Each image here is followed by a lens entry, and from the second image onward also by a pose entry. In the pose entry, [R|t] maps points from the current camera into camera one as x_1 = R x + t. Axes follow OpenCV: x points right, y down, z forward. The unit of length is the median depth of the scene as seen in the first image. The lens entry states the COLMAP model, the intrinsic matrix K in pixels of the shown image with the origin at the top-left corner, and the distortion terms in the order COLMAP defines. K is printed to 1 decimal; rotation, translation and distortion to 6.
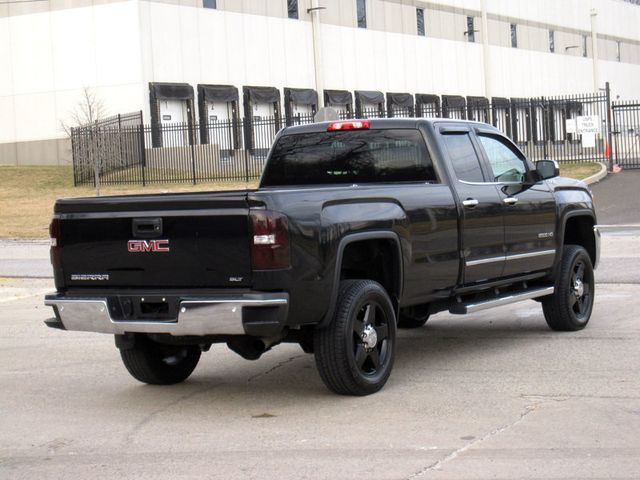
lens RADIAL K [[1470.3, 0, 320.0], [0, 1470.3, 240.0], [0, 0, 1]] dist [0.000954, -0.119149]
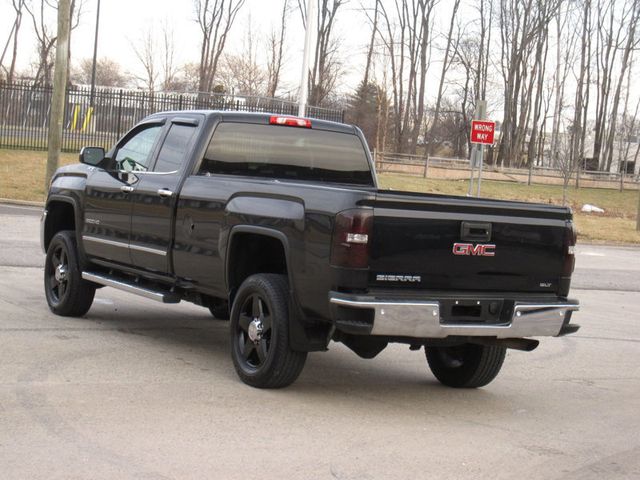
lens RADIAL K [[1498.4, 0, 320.0], [0, 1498.4, 240.0], [0, 0, 1]] dist [-0.077832, -0.160418]
pose [[0.481413, 0.036129, 0.875749, -0.747778], [-0.060037, 0.998163, -0.008176, 0.008519], [-0.874435, -0.048642, 0.482698, 0.421758]]
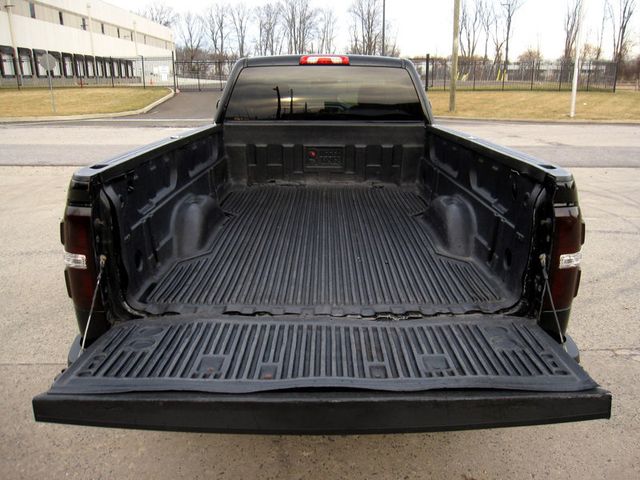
lens RADIAL K [[529.5, 0, 327.1], [0, 529.5, 231.2], [0, 0, 1]] dist [-0.060868, 0.028250]
pose [[0.852104, -0.097327, 0.514243, -0.146895], [-0.014468, 0.977801, 0.209035, -0.034594], [-0.523172, -0.185559, 0.831780, 0.597283]]
